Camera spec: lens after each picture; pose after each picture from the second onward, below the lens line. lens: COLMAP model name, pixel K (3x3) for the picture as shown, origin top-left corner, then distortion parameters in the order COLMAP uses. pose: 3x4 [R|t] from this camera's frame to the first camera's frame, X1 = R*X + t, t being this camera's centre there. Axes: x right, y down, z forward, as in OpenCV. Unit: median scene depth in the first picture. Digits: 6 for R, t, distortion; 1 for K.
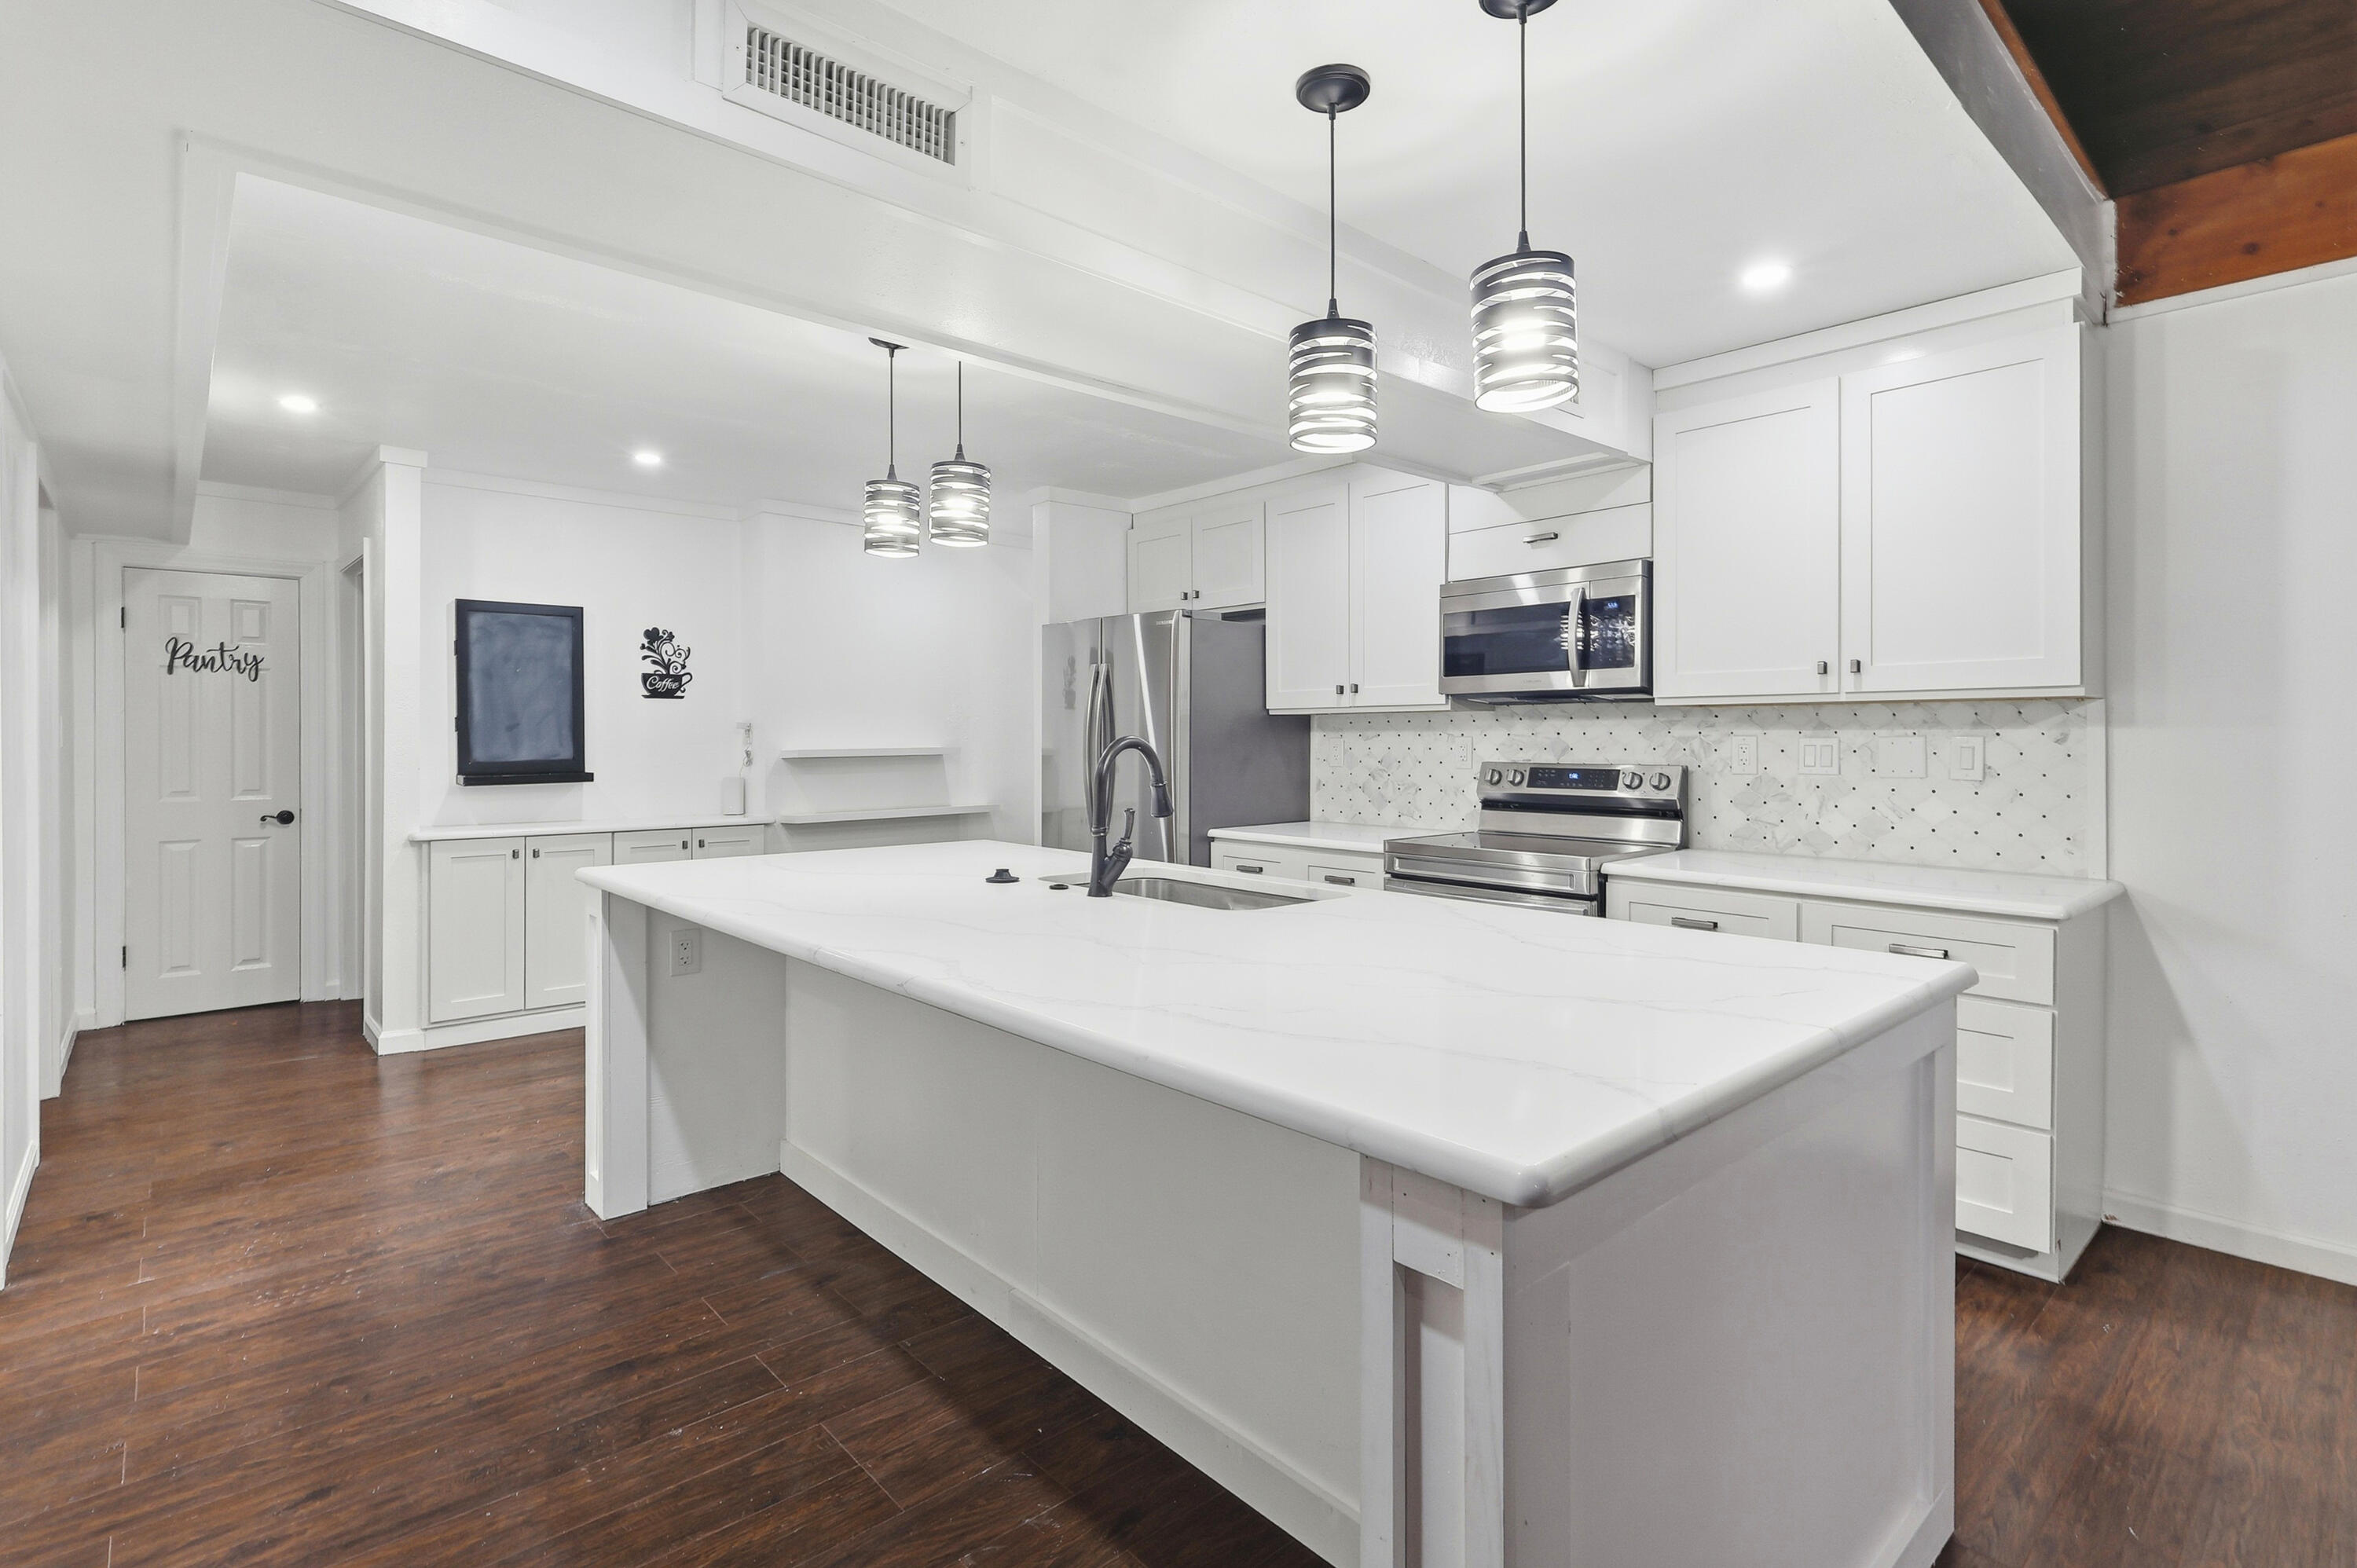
lens RADIAL K [[1135.6, 0, 1178.2], [0, 1135.6, 745.0], [0, 0, 1]] dist [-0.001306, 0.000080]
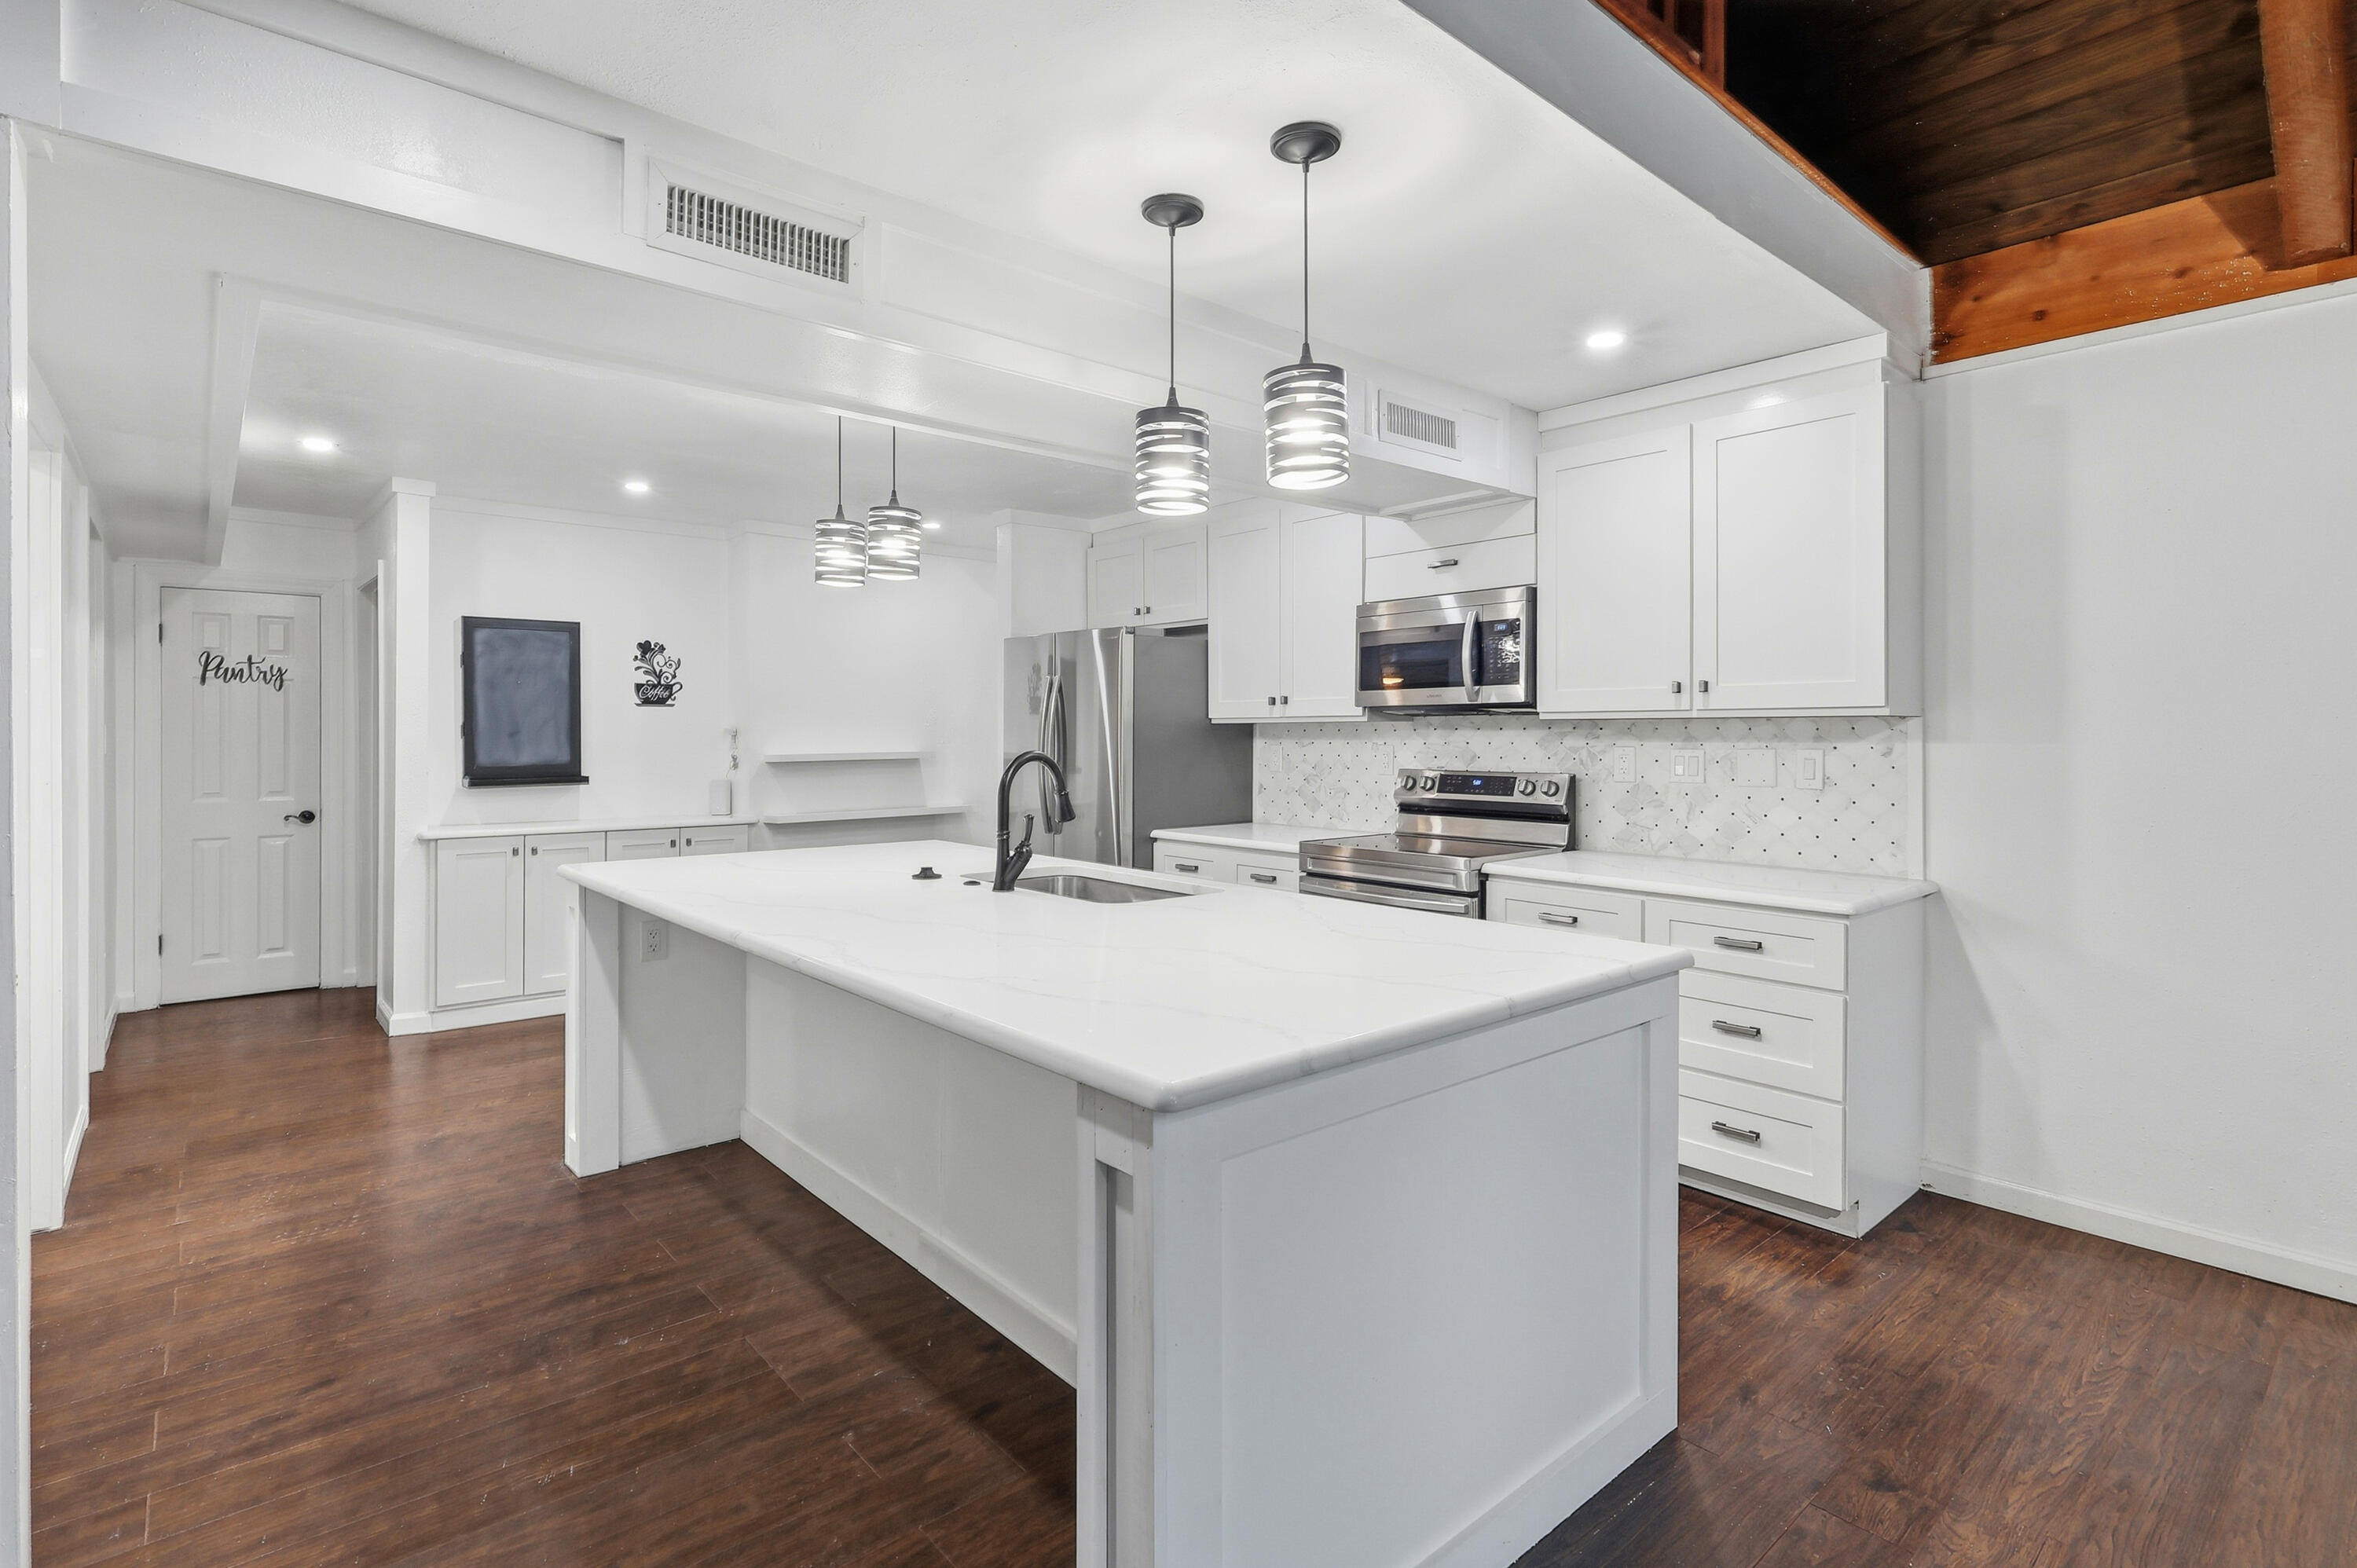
lens RADIAL K [[1142.4, 0, 1178.4], [0, 1142.4, 737.8], [0, 0, 1]] dist [-0.001848, -0.000530]
pose [[0.999848, 0.001310, -0.017387, 0.085143], [-0.001365, 0.999994, -0.003148, -0.012115], [0.017383, 0.003171, 0.999844, -0.099541]]
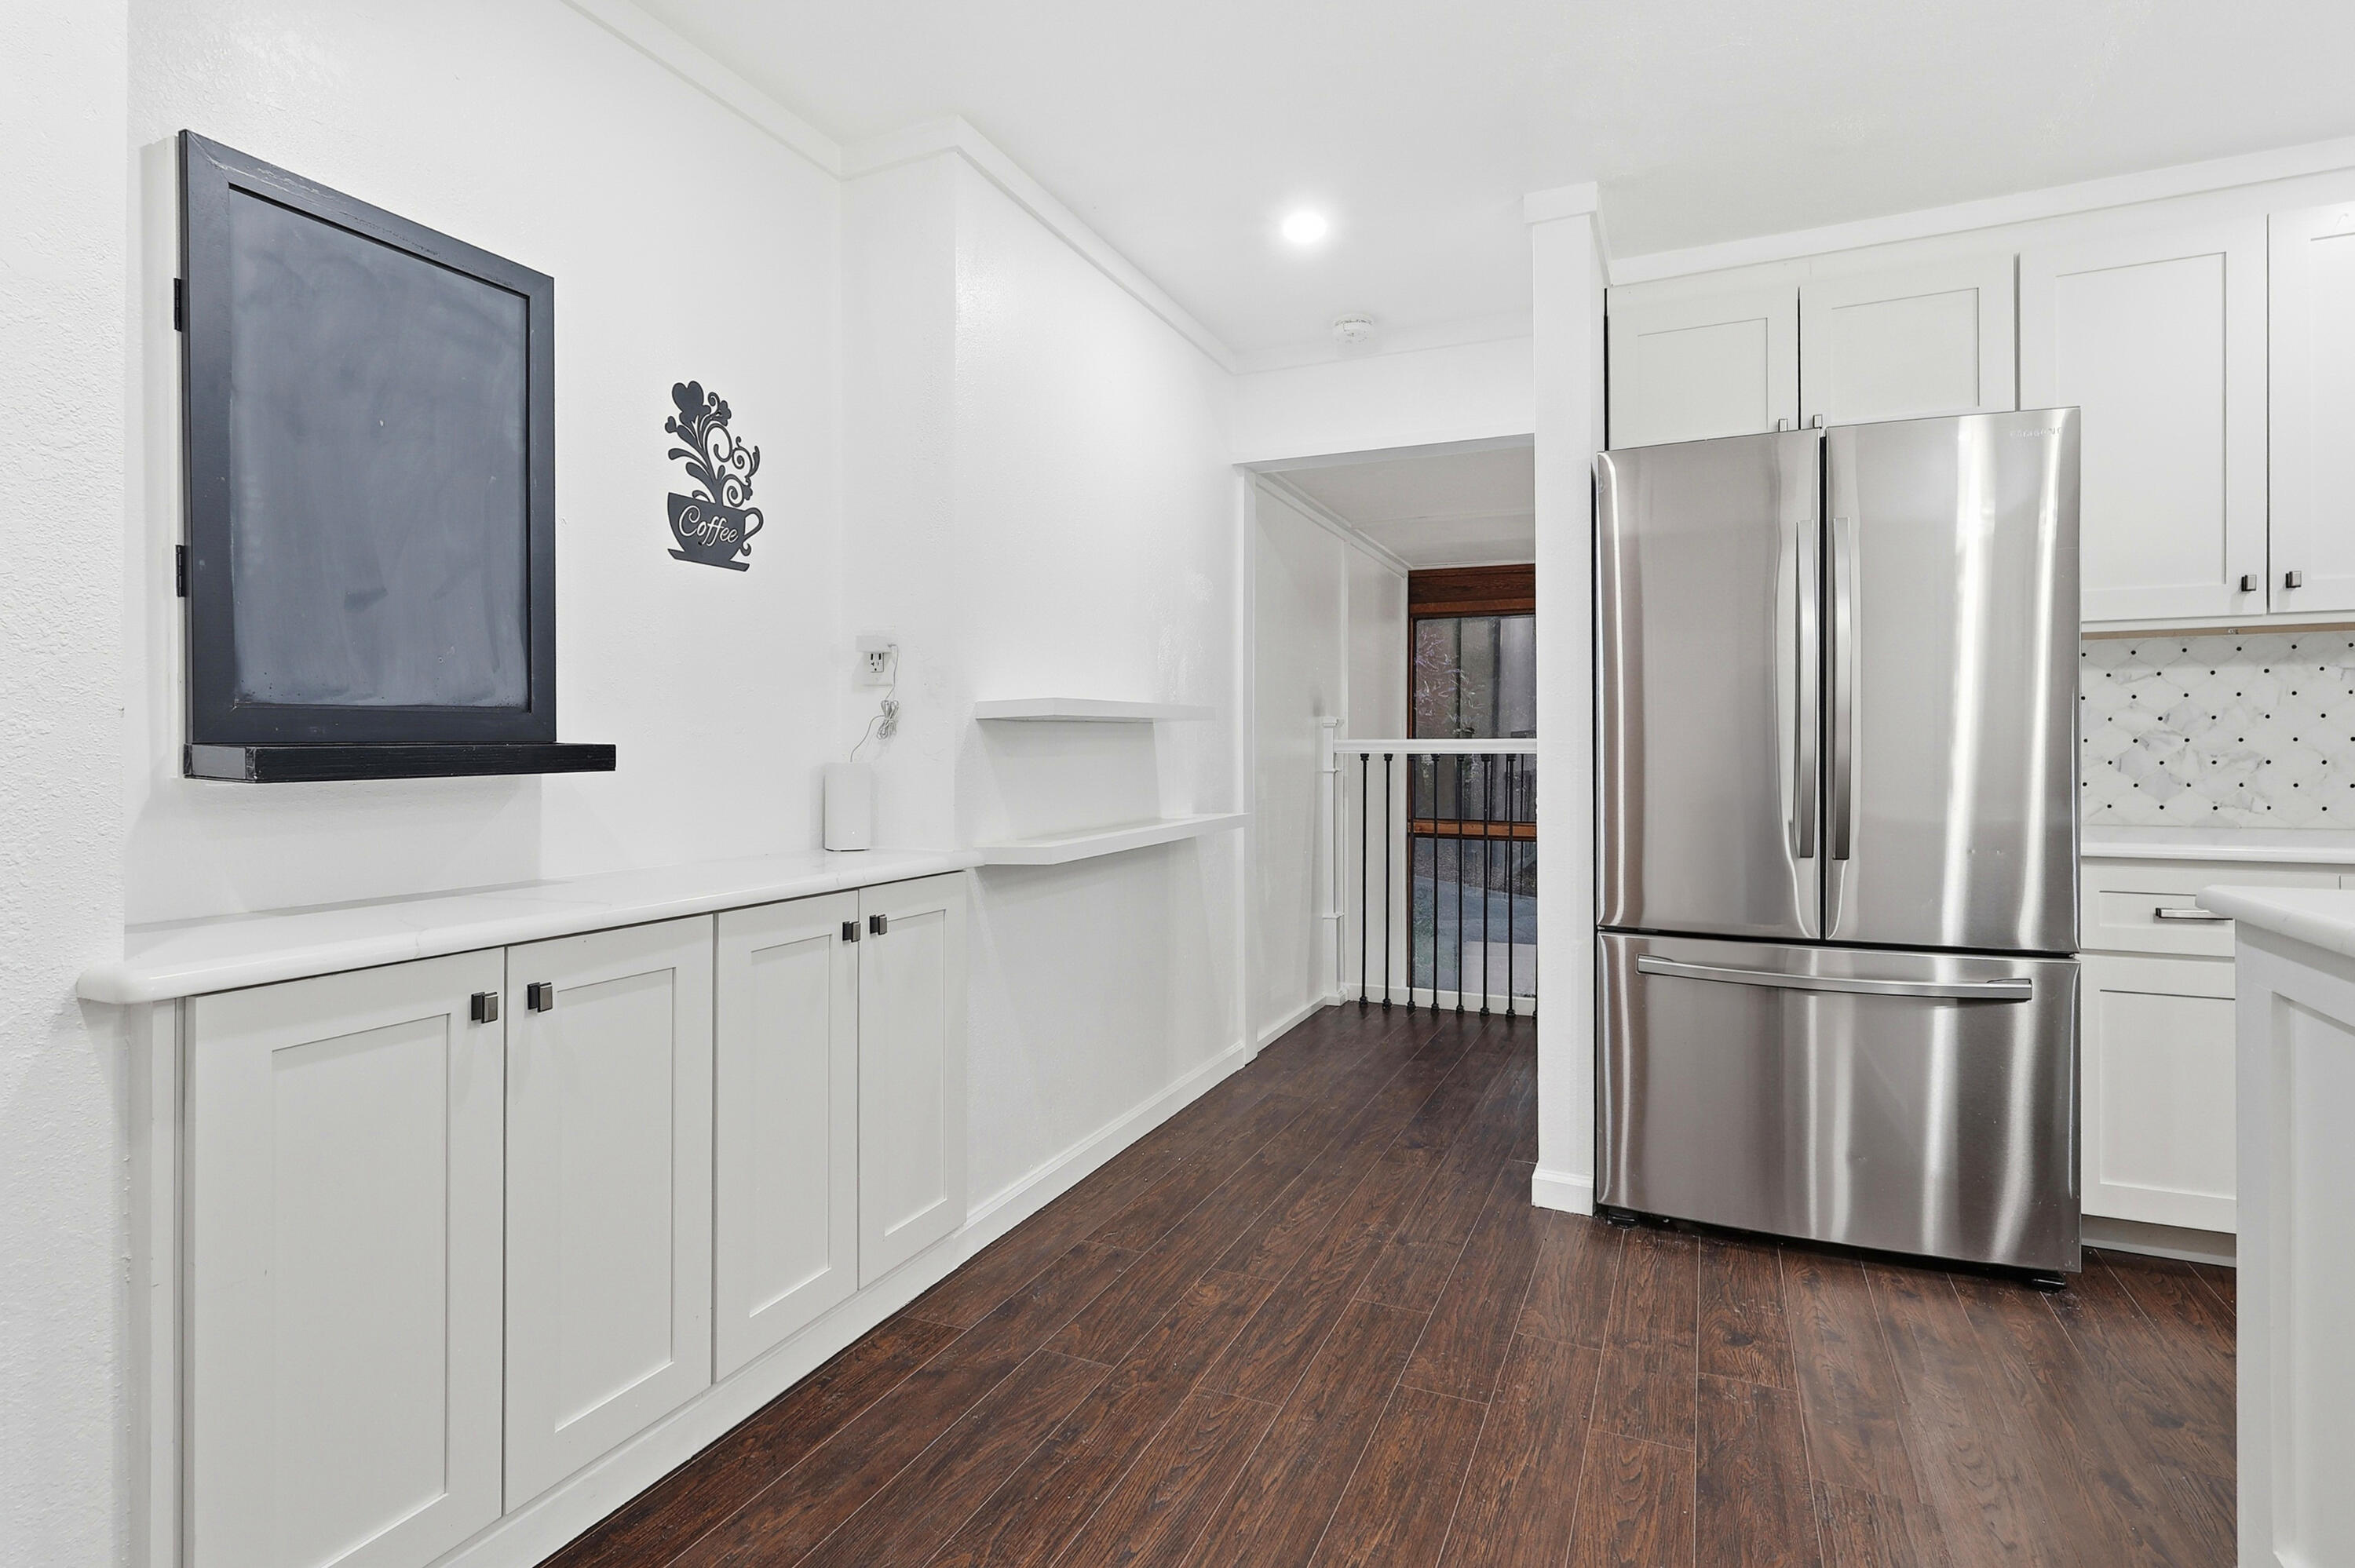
lens RADIAL K [[1166.1, 0, 1181.5], [0, 1166.1, 744.8], [0, 0, 1]] dist [-0.001052, -0.000247]
pose [[0.914961, -0.001473, 0.403540, -0.670168], [0.005979, 0.999933, -0.009906, 0.039278], [-0.403498, 0.011476, 0.914908, 0.803371]]
